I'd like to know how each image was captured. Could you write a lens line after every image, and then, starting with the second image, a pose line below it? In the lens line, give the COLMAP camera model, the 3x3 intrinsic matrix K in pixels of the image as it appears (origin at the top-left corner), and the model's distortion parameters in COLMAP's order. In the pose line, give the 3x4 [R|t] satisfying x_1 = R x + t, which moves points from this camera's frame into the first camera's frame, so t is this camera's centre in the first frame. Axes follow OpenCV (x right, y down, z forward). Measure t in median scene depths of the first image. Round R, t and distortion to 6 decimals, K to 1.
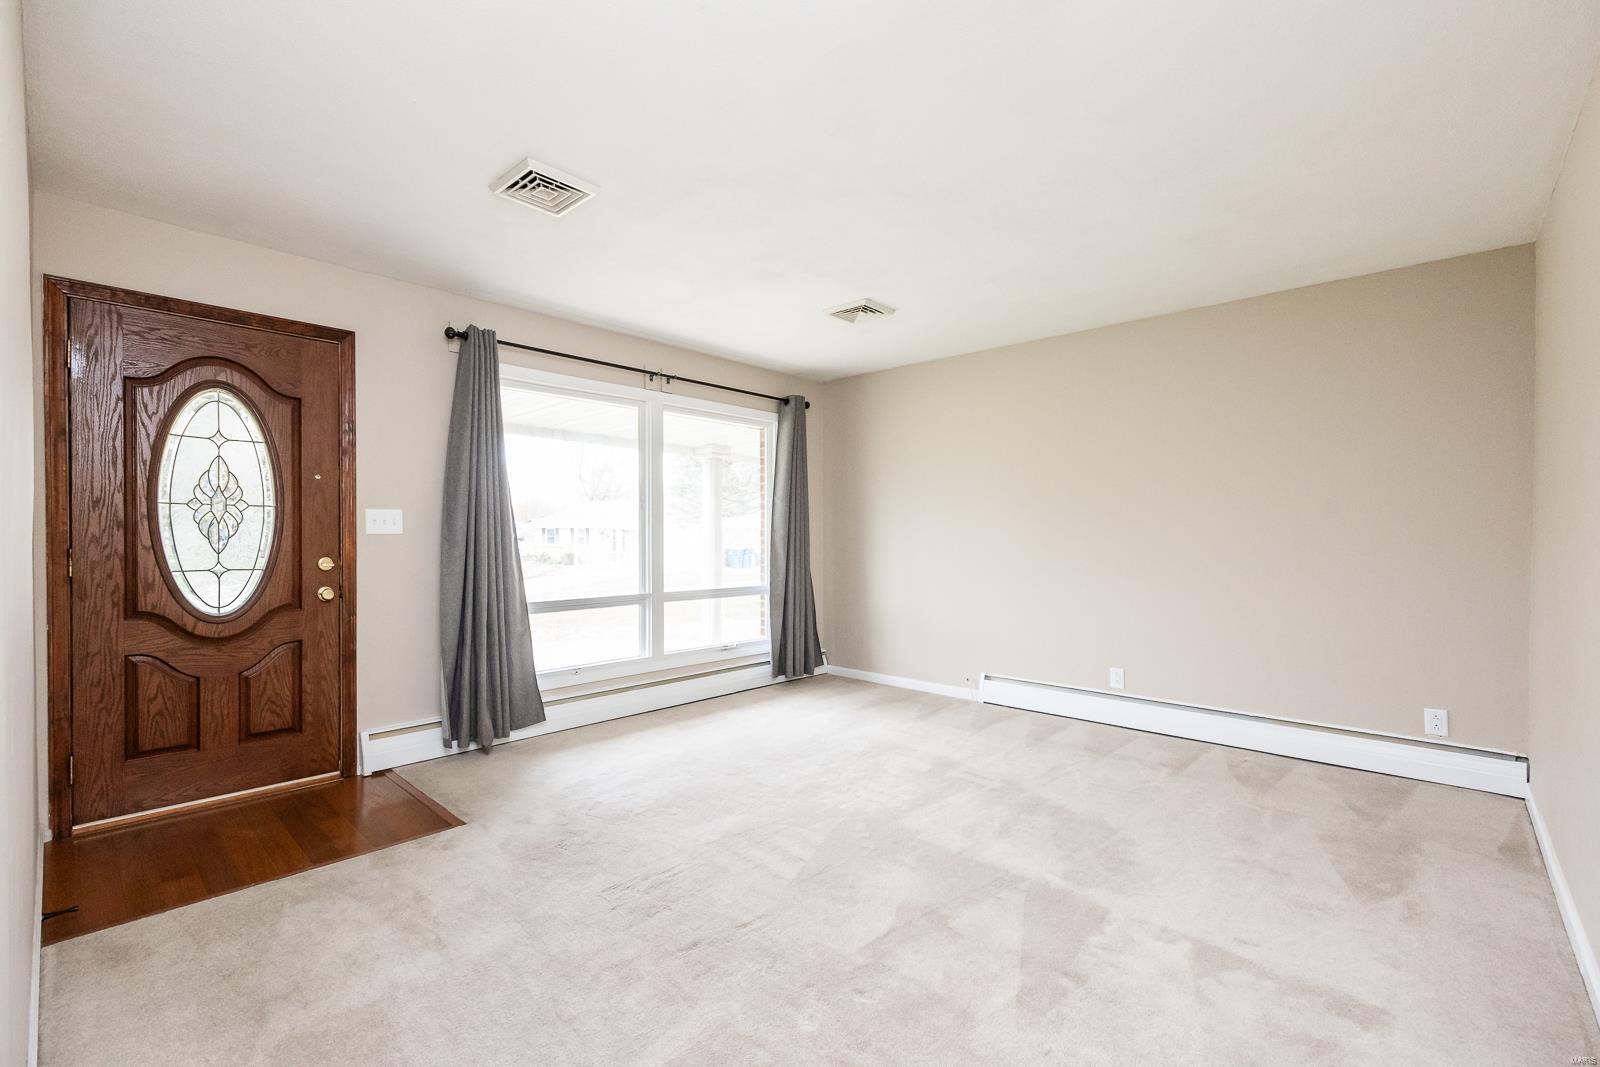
lens RADIAL K [[695.5, 0, 800.0], [0, 695.5, 533.5], [0, 0, 1]] dist [-0.000652, -0.000075]
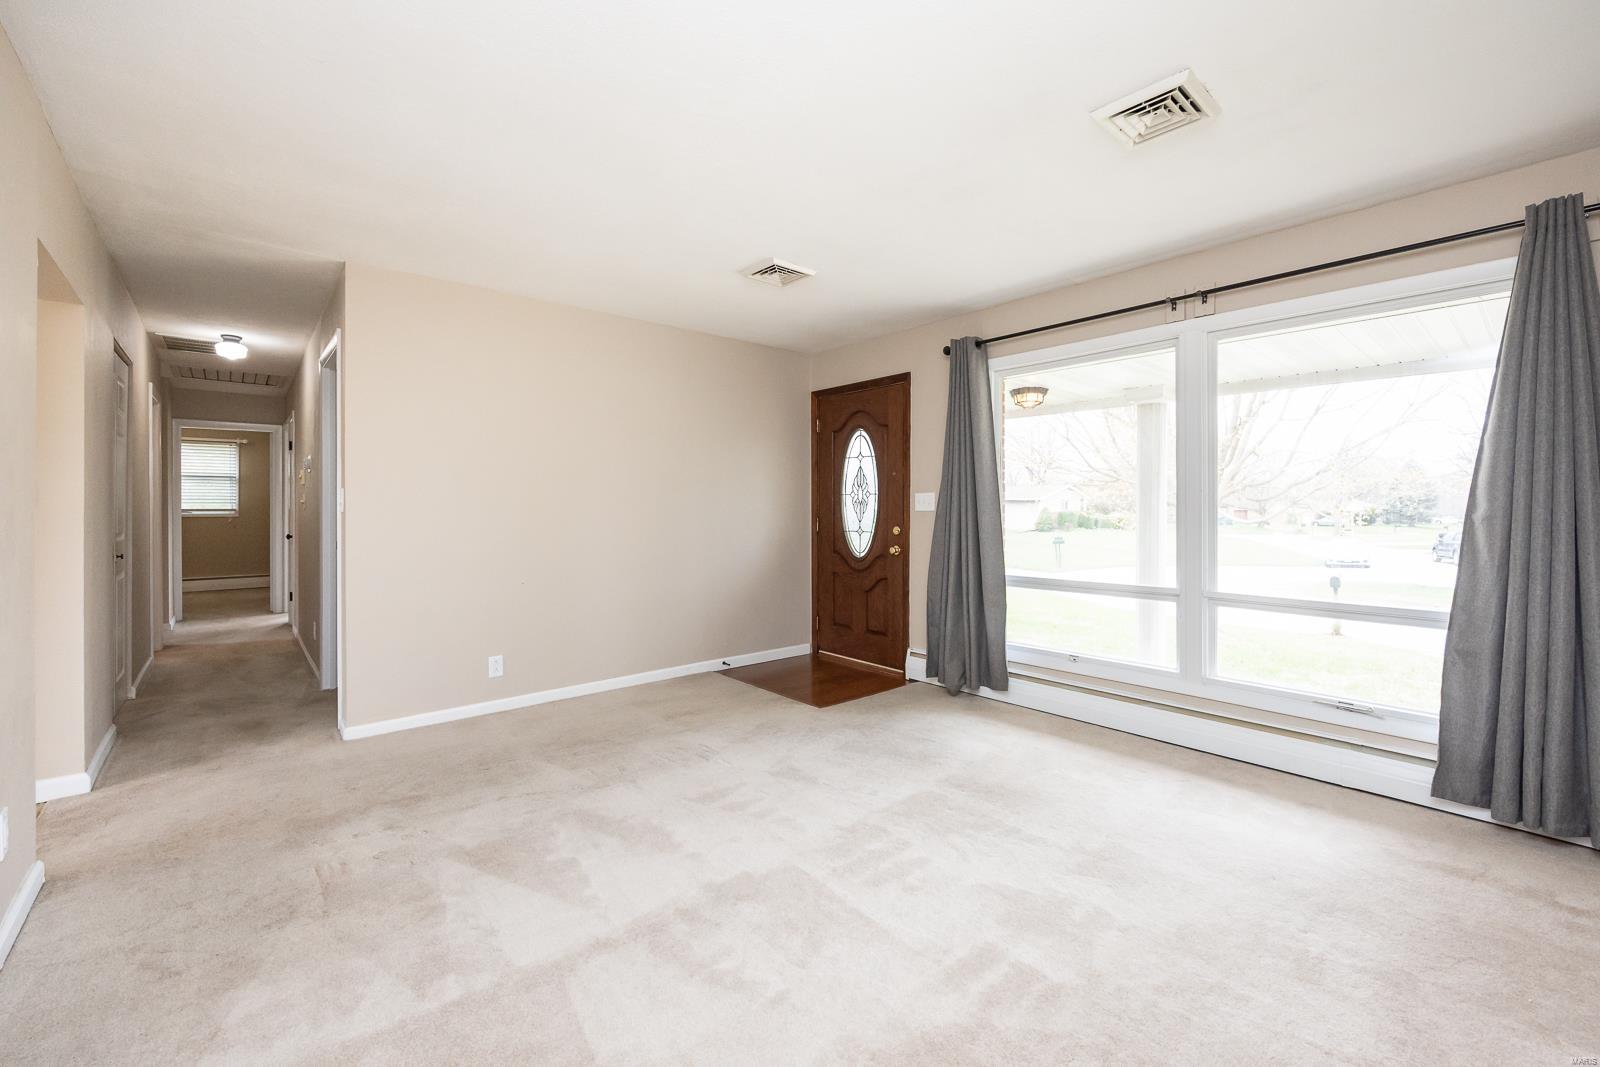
lens RADIAL K [[634.0, 0, 796.5], [0, 634.0, 516.8], [0, 0, 1]] dist [0.001074, 0.000163]
pose [[-0.088975, -0.008201, -0.996000, 0.631842], [-0.017008, 0.999833, -0.006713, 0.023476], [0.995889, 0.016343, -0.089100, 0.801809]]
